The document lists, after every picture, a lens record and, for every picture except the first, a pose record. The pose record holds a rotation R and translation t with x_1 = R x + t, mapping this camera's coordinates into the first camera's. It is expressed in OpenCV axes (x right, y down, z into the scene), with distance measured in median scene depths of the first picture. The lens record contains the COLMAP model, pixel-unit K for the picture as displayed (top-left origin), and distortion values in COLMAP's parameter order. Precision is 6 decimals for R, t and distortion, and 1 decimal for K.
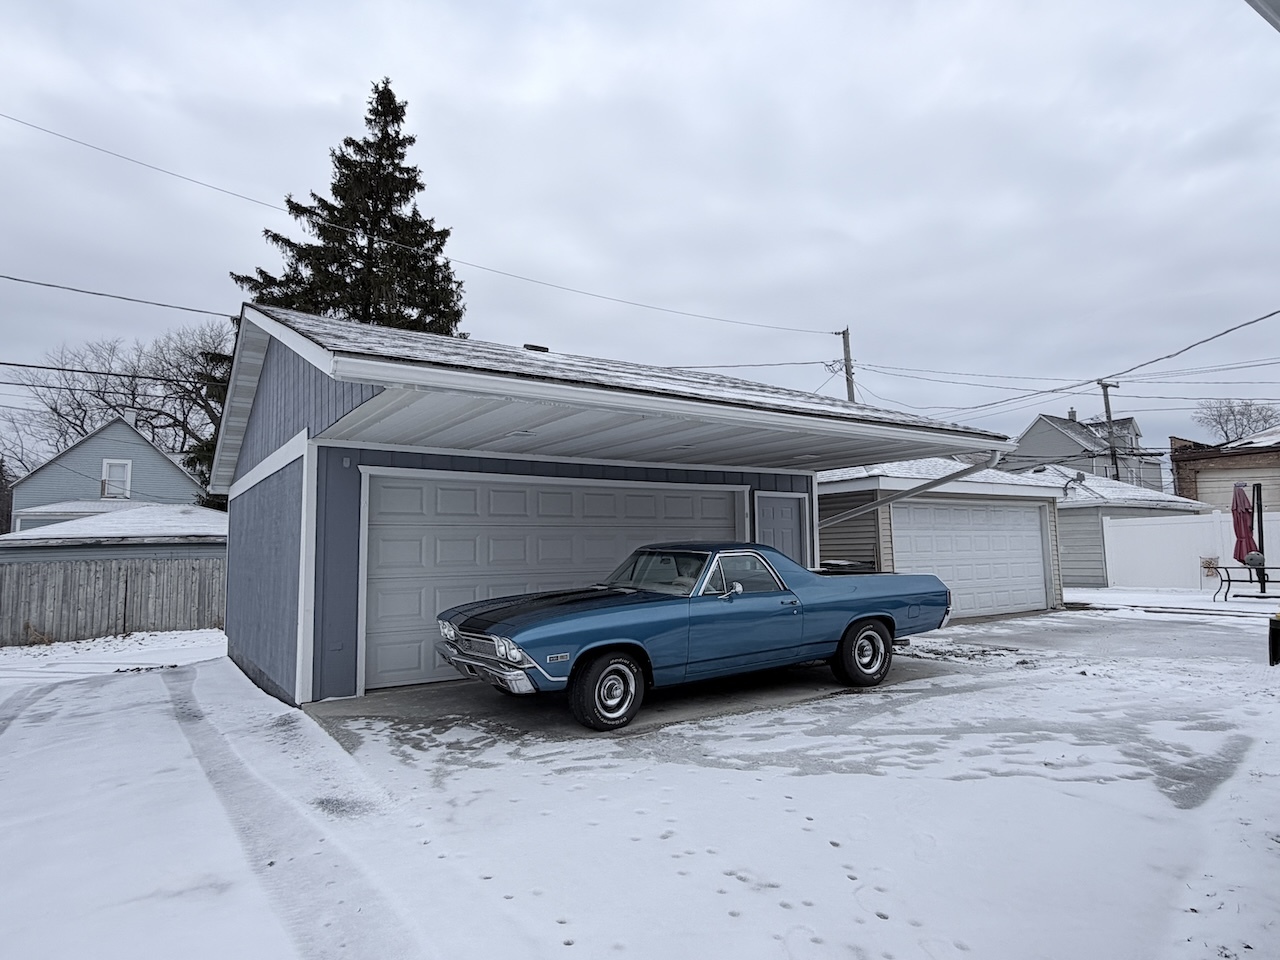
lens RADIAL K [[736.7, 0, 638.1], [0, 736.7, 481.9], [0, 0, 1]] dist [-0.002545, -0.001150]
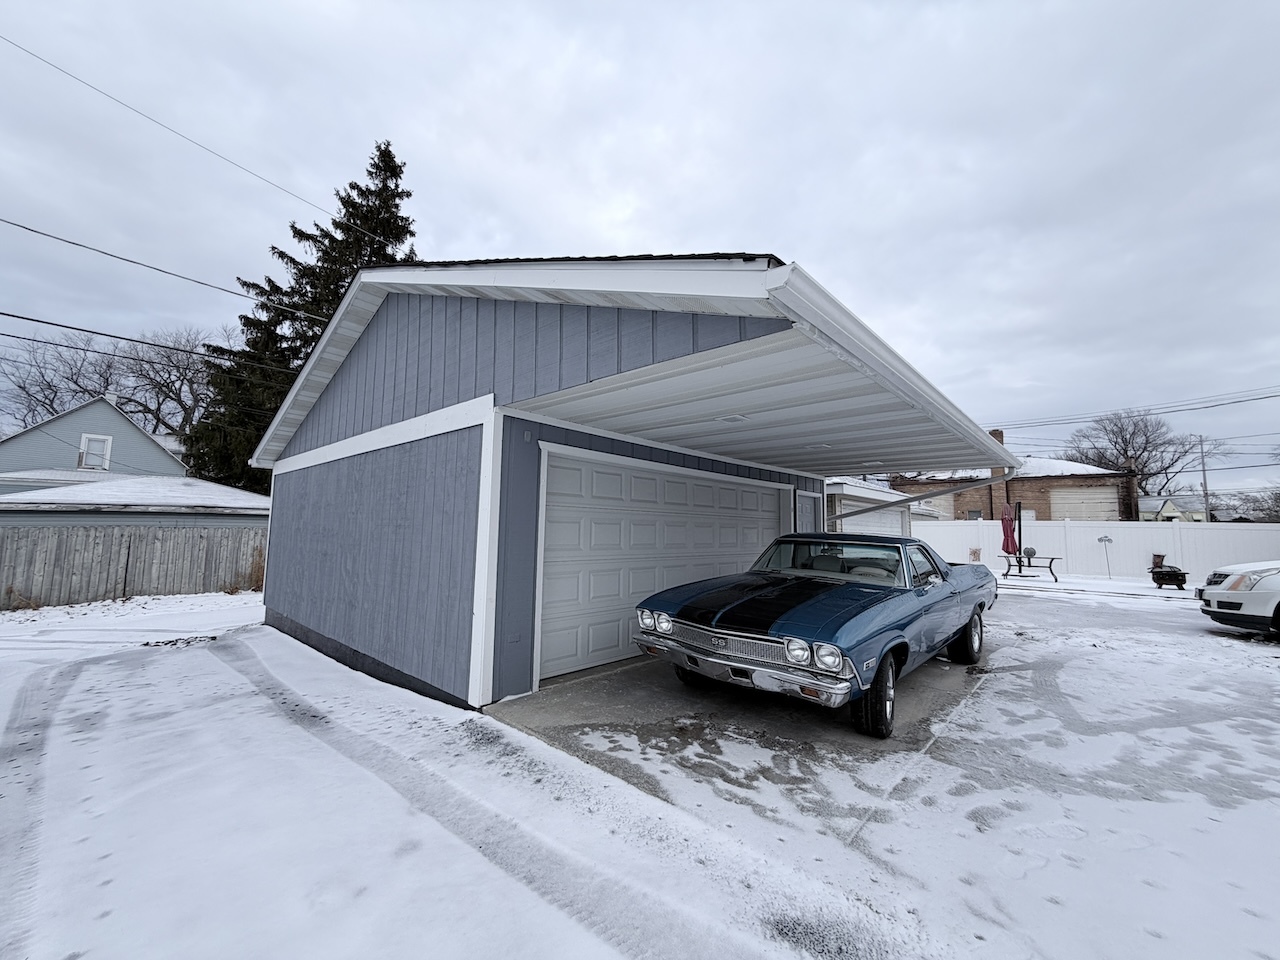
lens RADIAL K [[507.4, 0, 641.7], [0, 507.4, 481.3], [0, 0, 1]] dist [0.000328, -0.000410]
pose [[0.973363, 0.052822, 0.223100, -0.158279], [-0.051786, 0.998603, -0.010494, 0.011547], [-0.223342, -0.001339, 0.974739, 0.139185]]
